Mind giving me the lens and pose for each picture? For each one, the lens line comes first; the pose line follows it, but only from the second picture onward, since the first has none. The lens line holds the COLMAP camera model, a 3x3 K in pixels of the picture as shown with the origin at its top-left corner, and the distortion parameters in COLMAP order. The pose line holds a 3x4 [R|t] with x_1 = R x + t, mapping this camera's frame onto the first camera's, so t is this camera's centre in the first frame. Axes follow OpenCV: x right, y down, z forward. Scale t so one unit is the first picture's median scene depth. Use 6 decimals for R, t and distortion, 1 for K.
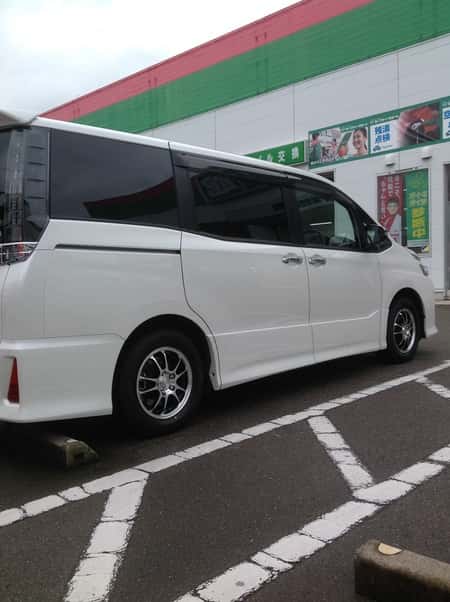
lens RADIAL K [[641.7, 0, 225.0], [0, 641.7, 301.0], [0, 0, 1]] dist [-0.000858, -0.002593]
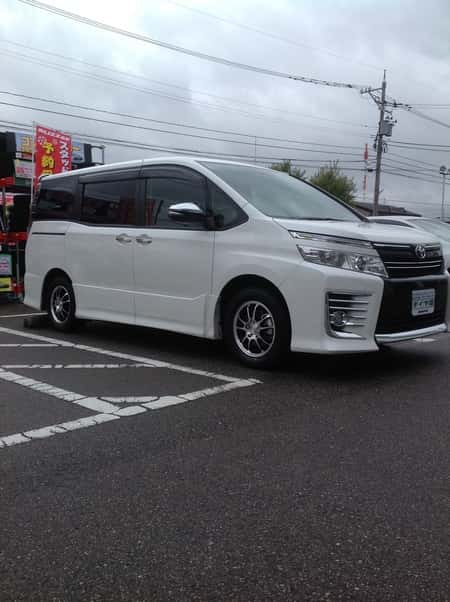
lens RADIAL K [[599.5, 0, 226.1], [0, 599.5, 273.6], [0, 0, 1]] dist [0.002875, 1.278527]
pose [[-0.042670, 0.115198, -0.992426, 1.098946], [-0.006272, 0.993280, 0.115567, -0.115239], [0.999070, 0.011156, -0.041661, 1.074702]]
